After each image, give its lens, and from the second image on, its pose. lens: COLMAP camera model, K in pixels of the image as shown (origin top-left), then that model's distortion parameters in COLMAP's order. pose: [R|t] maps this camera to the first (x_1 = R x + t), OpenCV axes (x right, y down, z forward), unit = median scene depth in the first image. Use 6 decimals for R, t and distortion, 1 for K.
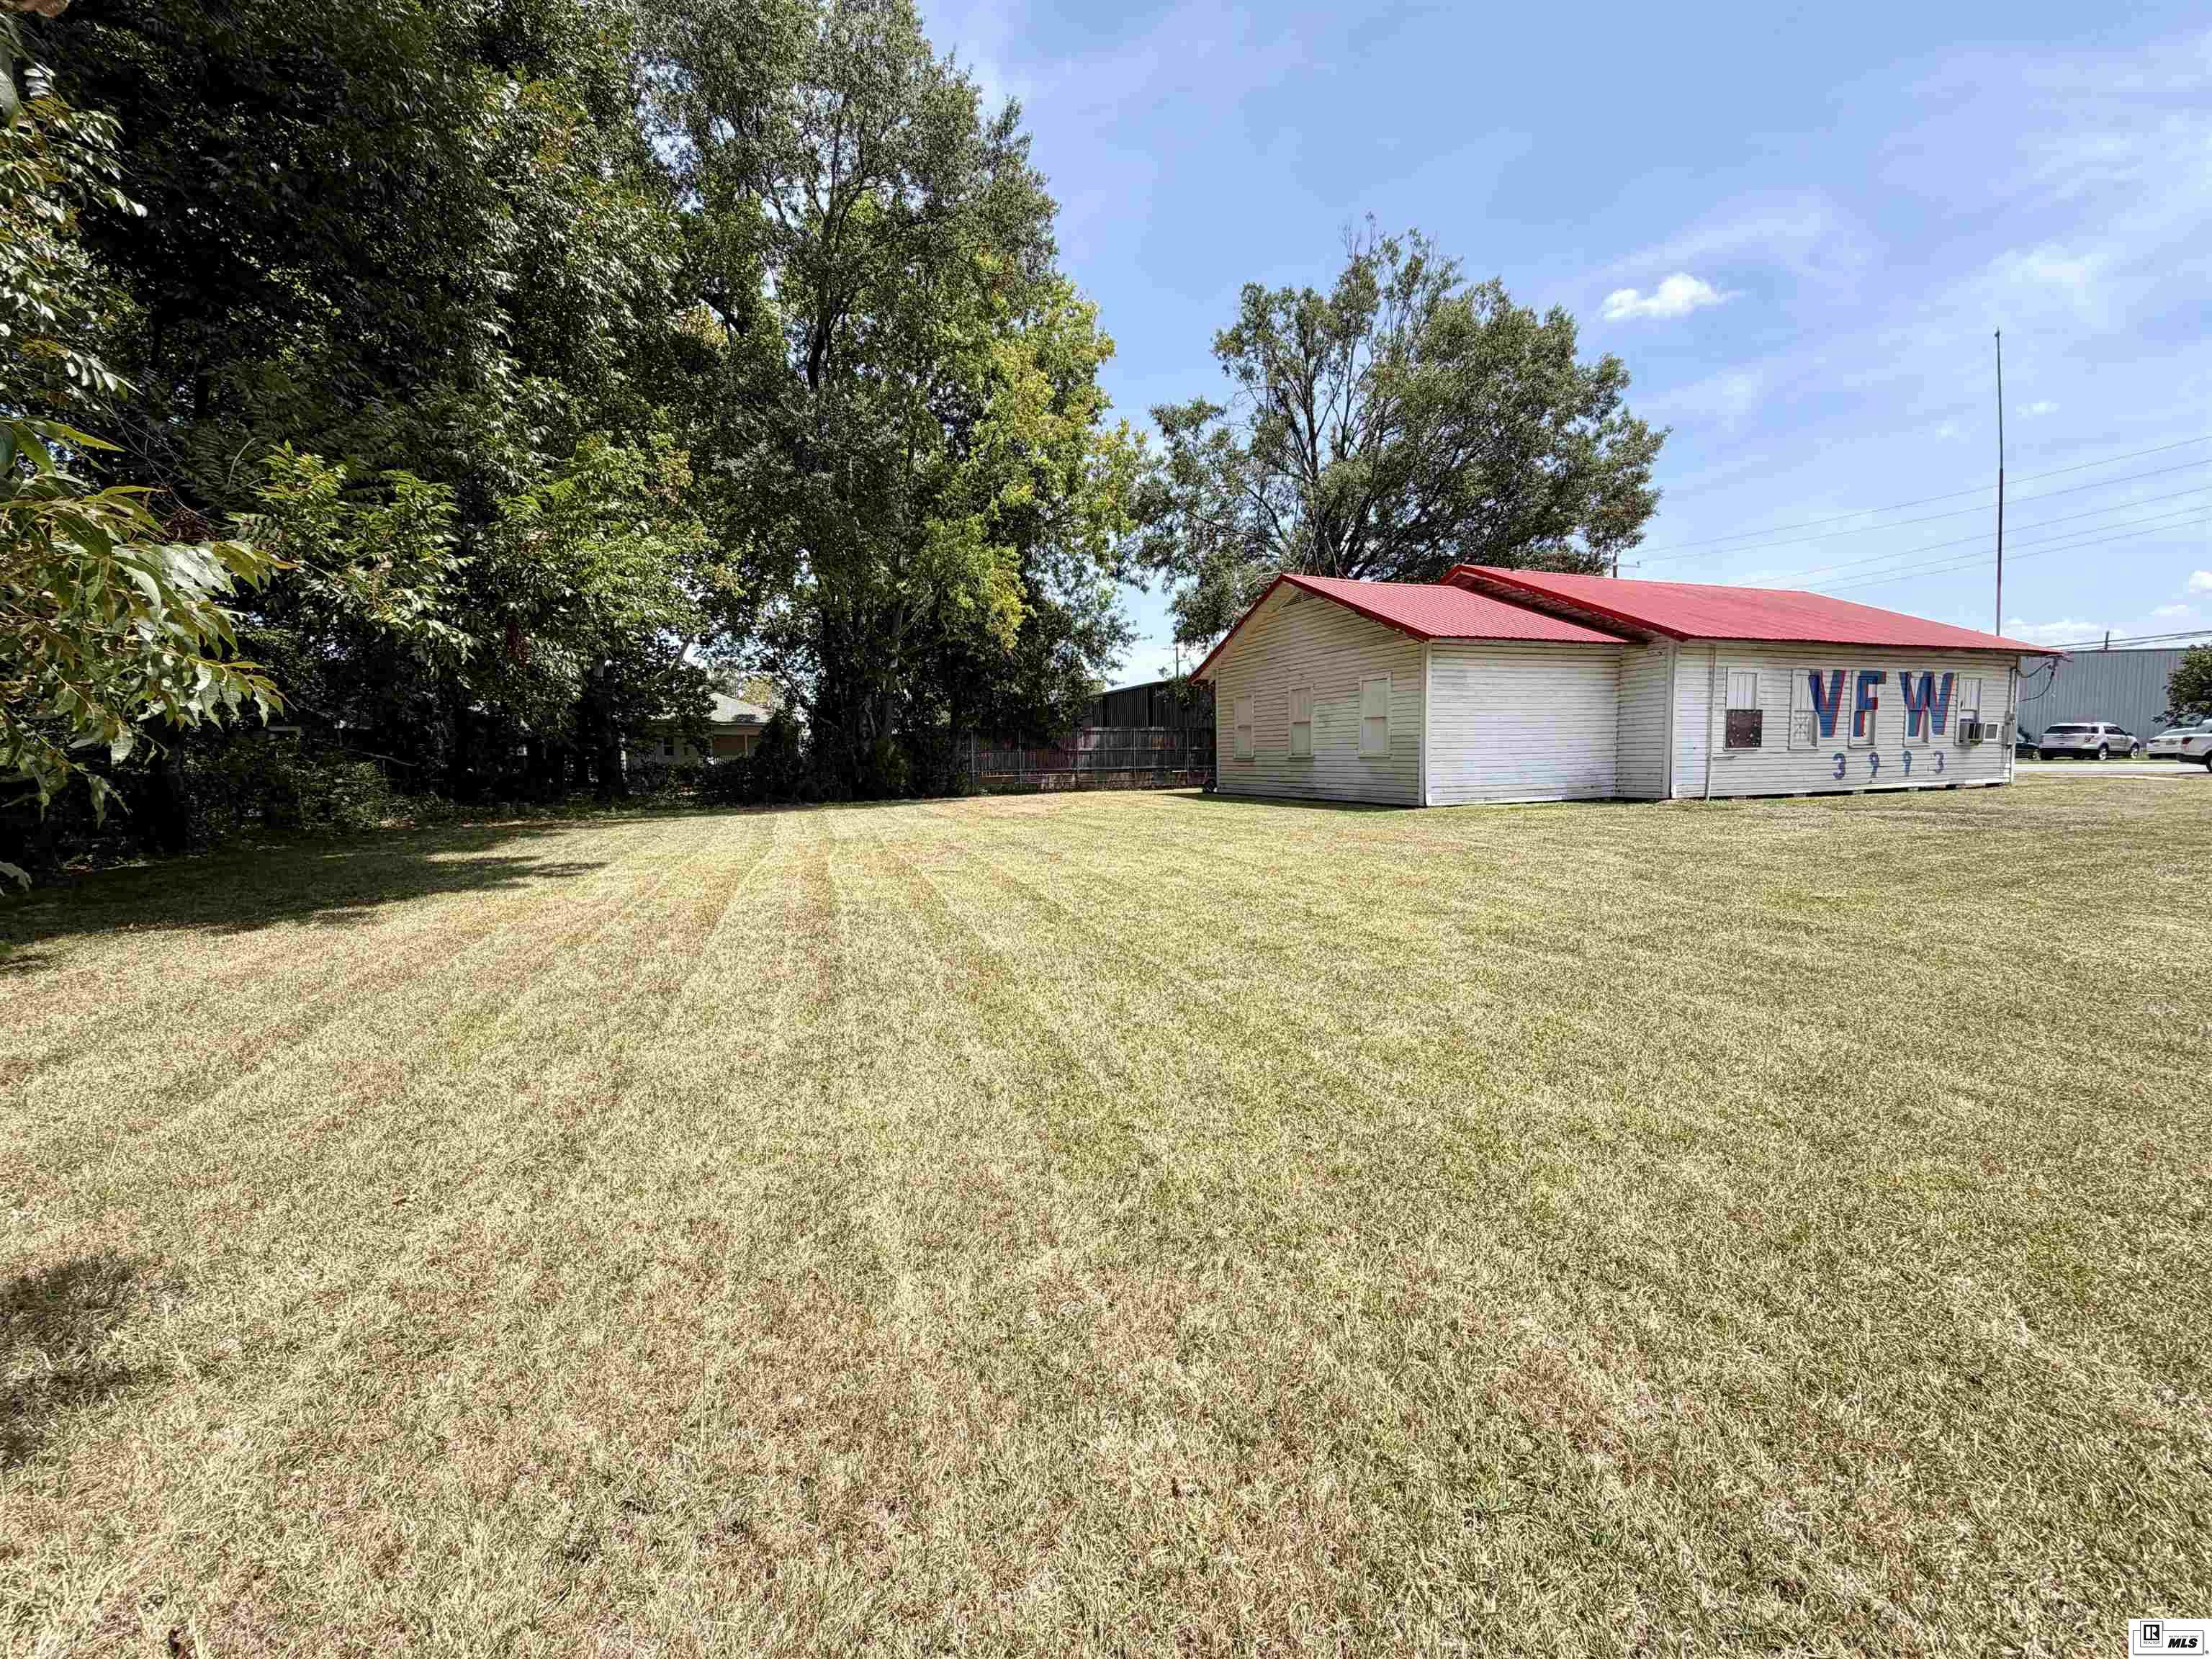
lens RADIAL K [[886.5, 0, 1106.0], [0, 886.5, 821.4], [0, 0, 1]] dist [0.000354, -0.000097]
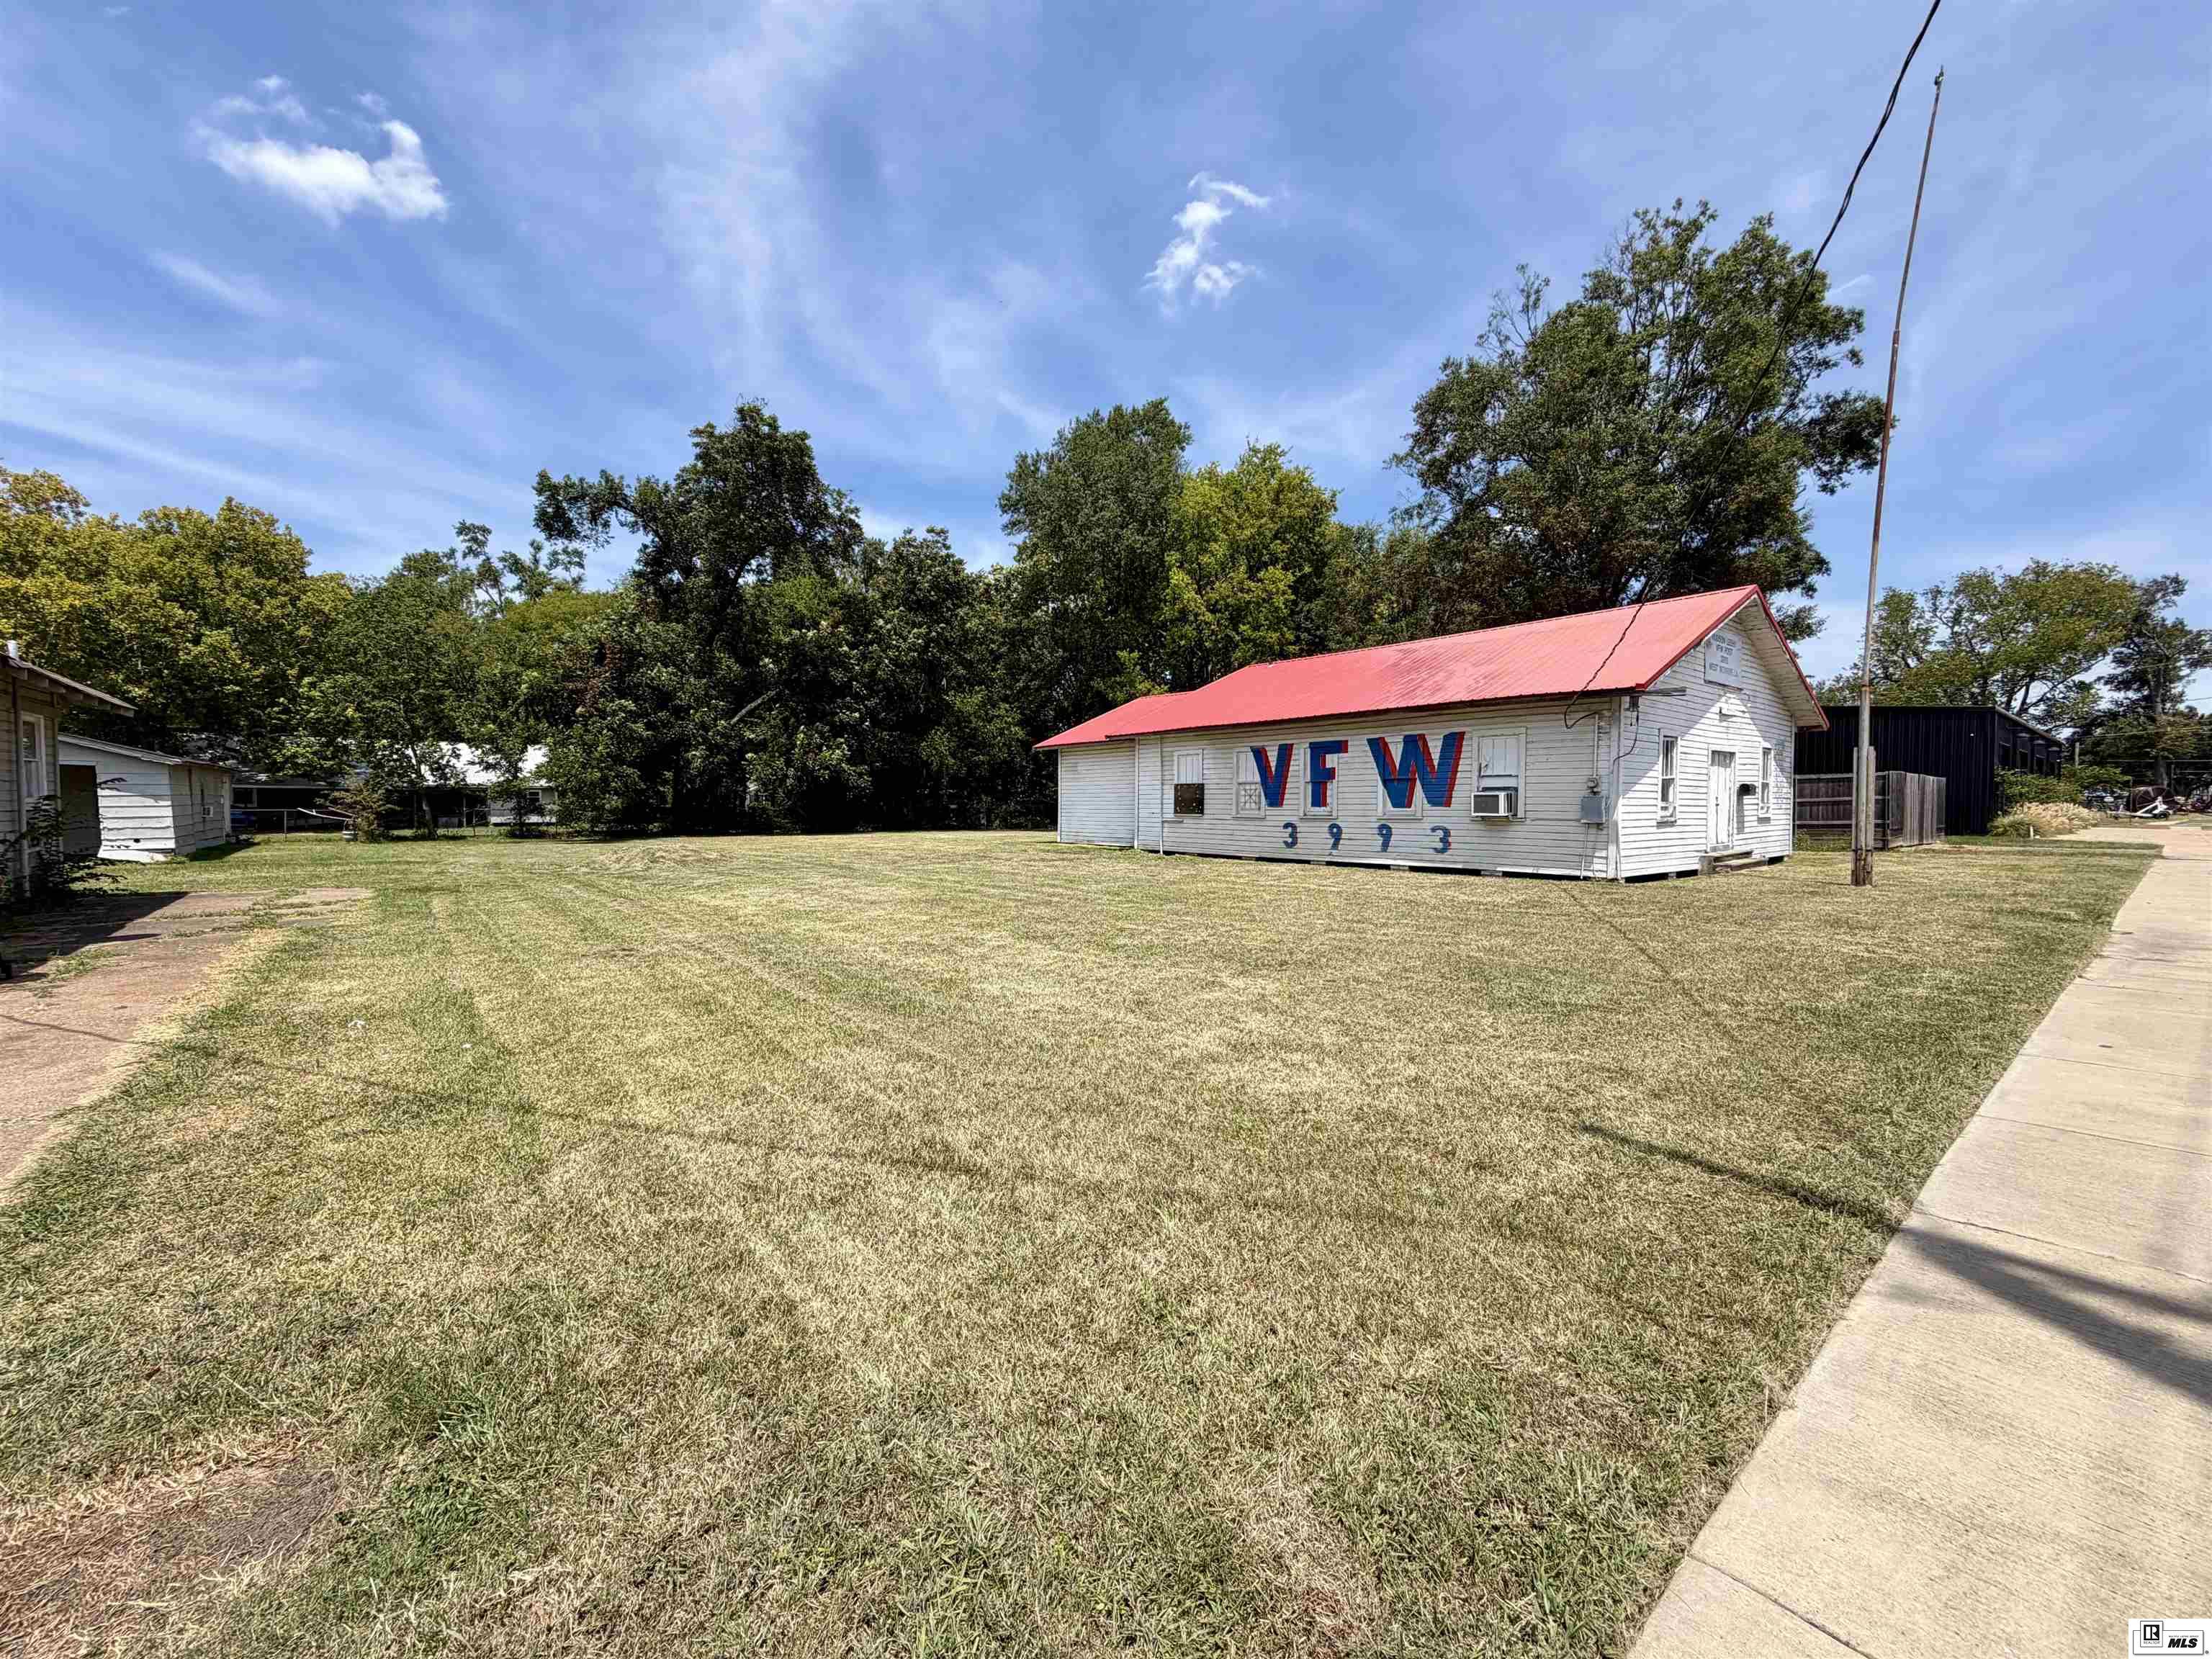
lens RADIAL K [[886.5, 0, 1105.7], [0, 886.5, 821.4], [0, 0, 1]] dist [0.000354, -0.000097]
pose [[0.328796, 0.037620, -0.943651, 1.730457], [-0.075547, 0.997052, 0.013426, -0.075642], [0.941374, 0.066876, 0.330669, 0.450080]]
